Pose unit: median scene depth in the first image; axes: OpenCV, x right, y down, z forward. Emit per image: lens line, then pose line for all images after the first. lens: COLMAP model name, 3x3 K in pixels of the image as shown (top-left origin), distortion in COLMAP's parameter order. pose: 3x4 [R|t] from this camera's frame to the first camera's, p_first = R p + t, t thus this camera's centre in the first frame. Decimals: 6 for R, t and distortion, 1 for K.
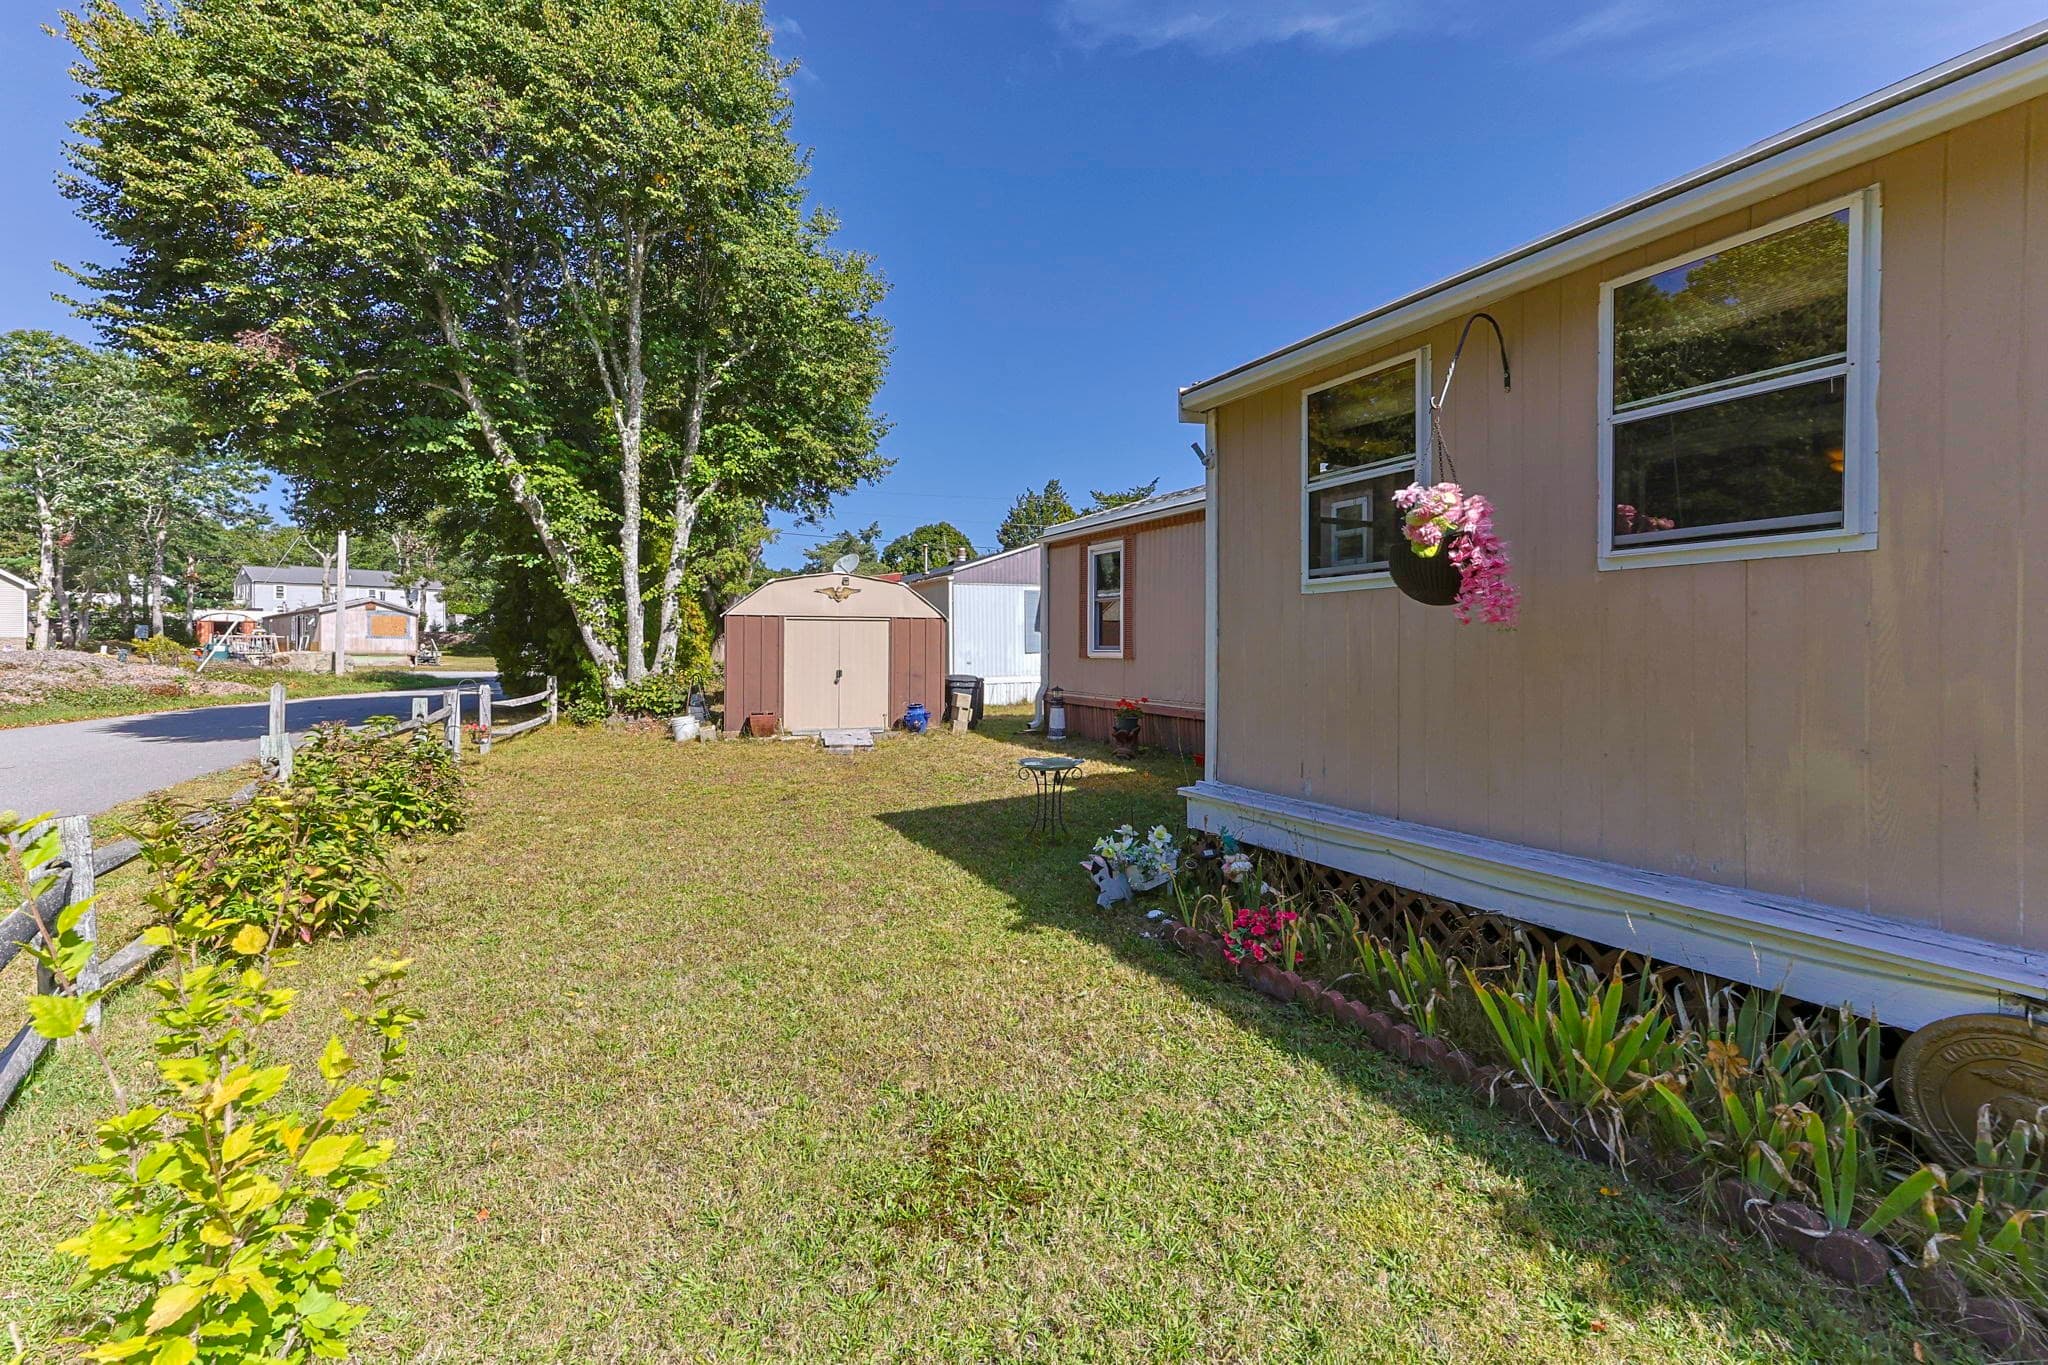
lens RADIAL K [[869.5, 0, 1015.9], [0, 869.5, 646.3], [0, 0, 1]] dist [0.013044, 0.000513]
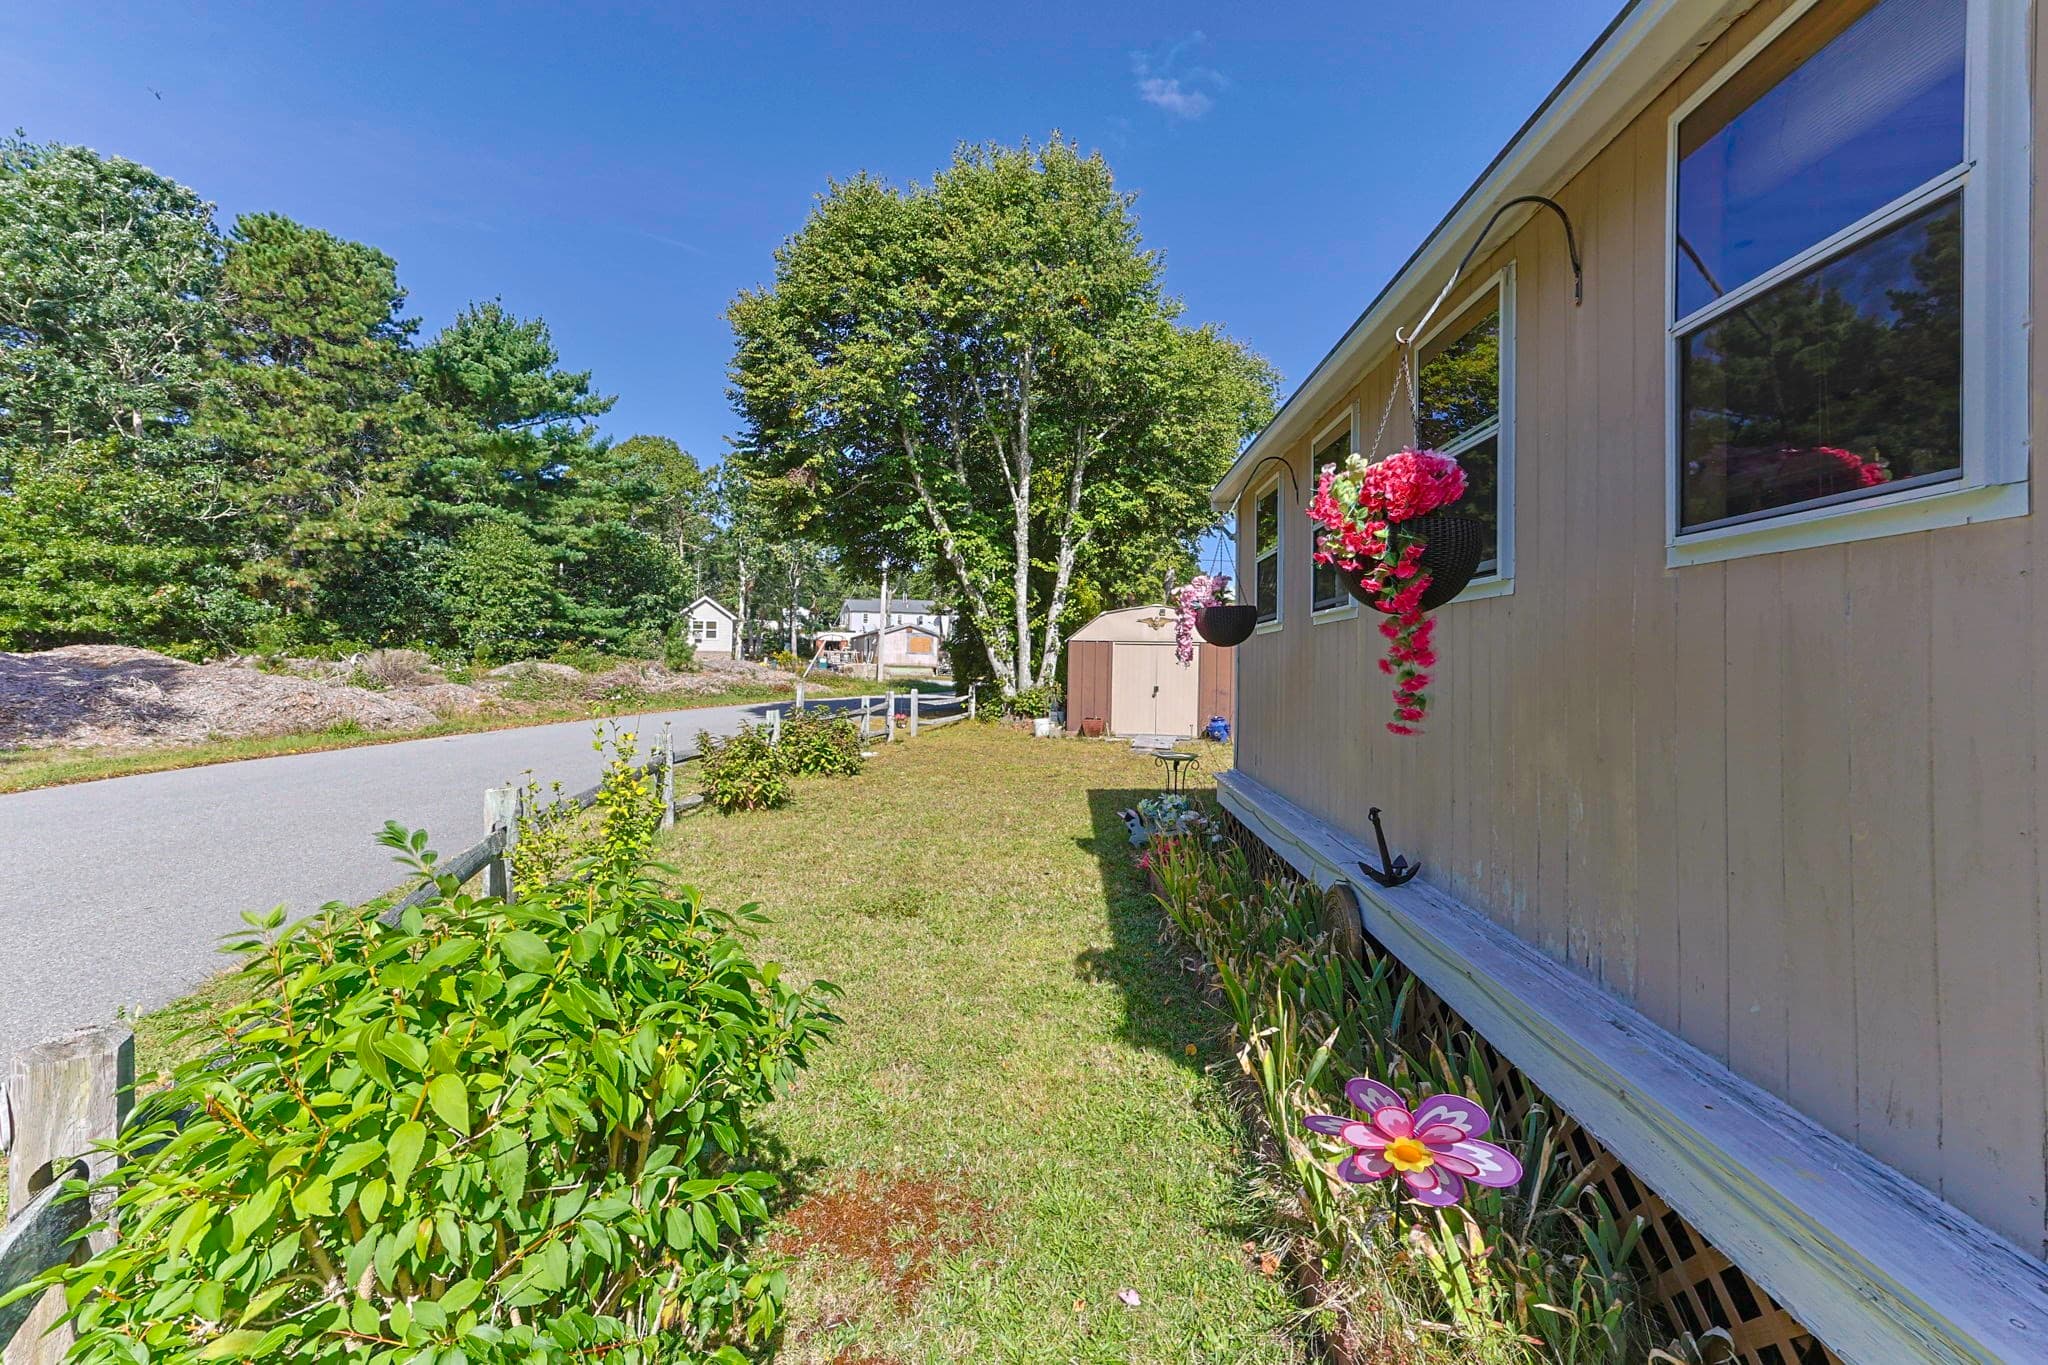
lens RADIAL K [[869.5, 0, 1015.9], [0, 869.5, 646.3], [0, 0, 1]] dist [0.013044, 0.000513]
pose [[0.859342, 0.005786, -0.511369, 0.222125], [-0.017119, 0.999701, -0.017458, -0.003193], [0.511115, 0.023756, 0.859184, -0.125549]]
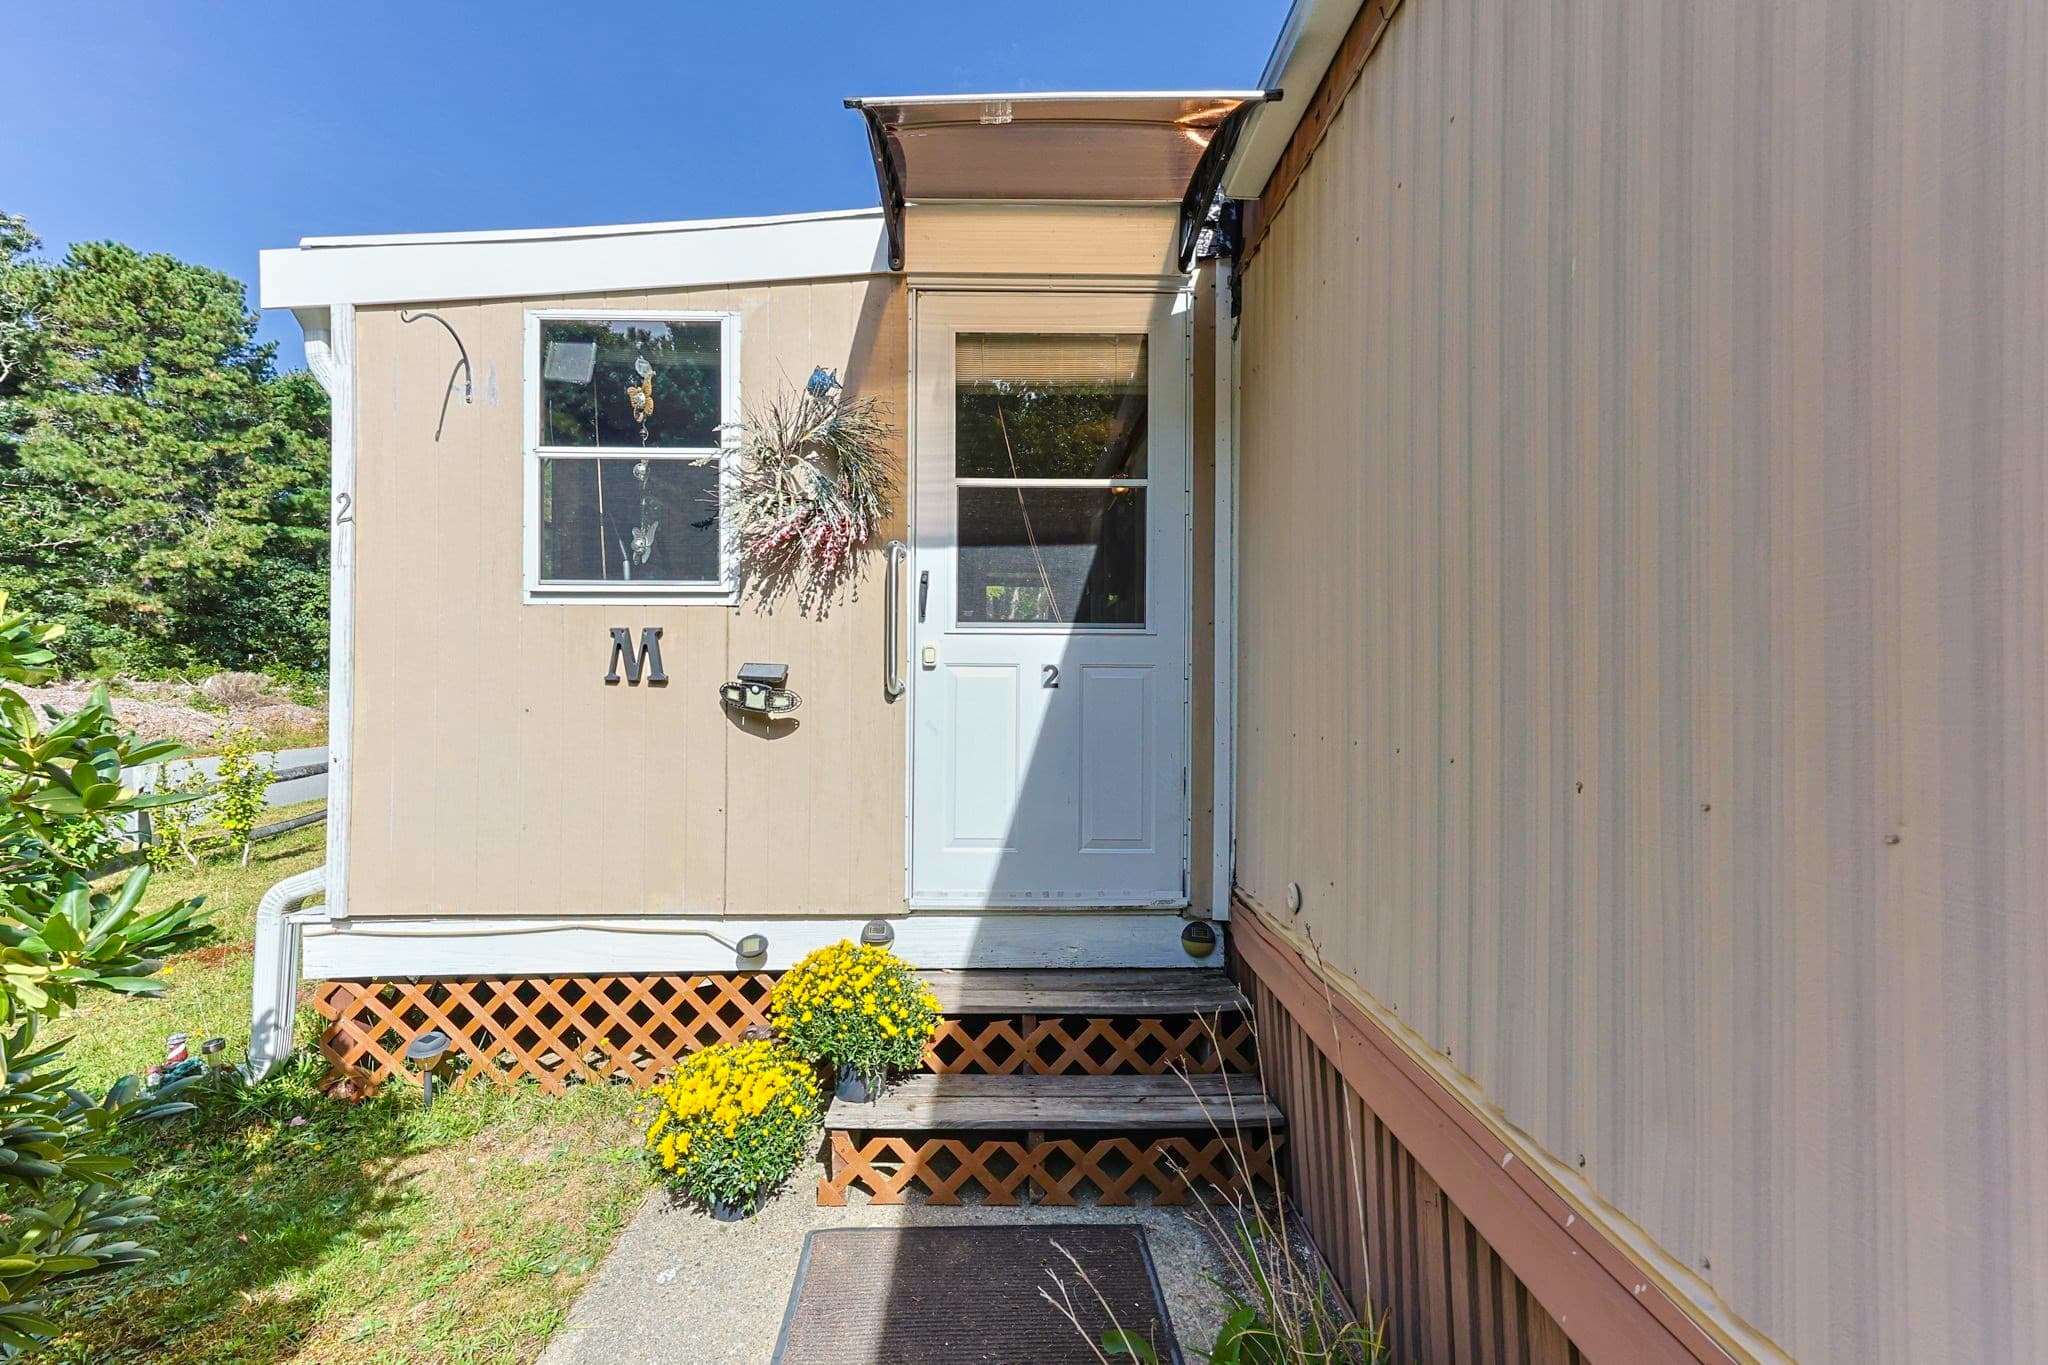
lens RADIAL K [[884.6, 0, 1016.6], [0, 884.6, 703.7], [0, 0, 1]] dist [0.011641, -0.000239]
pose [[0.884738, 0.020869, -0.465620, 0.549613], [-0.012287, 0.999694, 0.021460, -0.002042], [0.465926, -0.013265, 0.884724, -0.156921]]
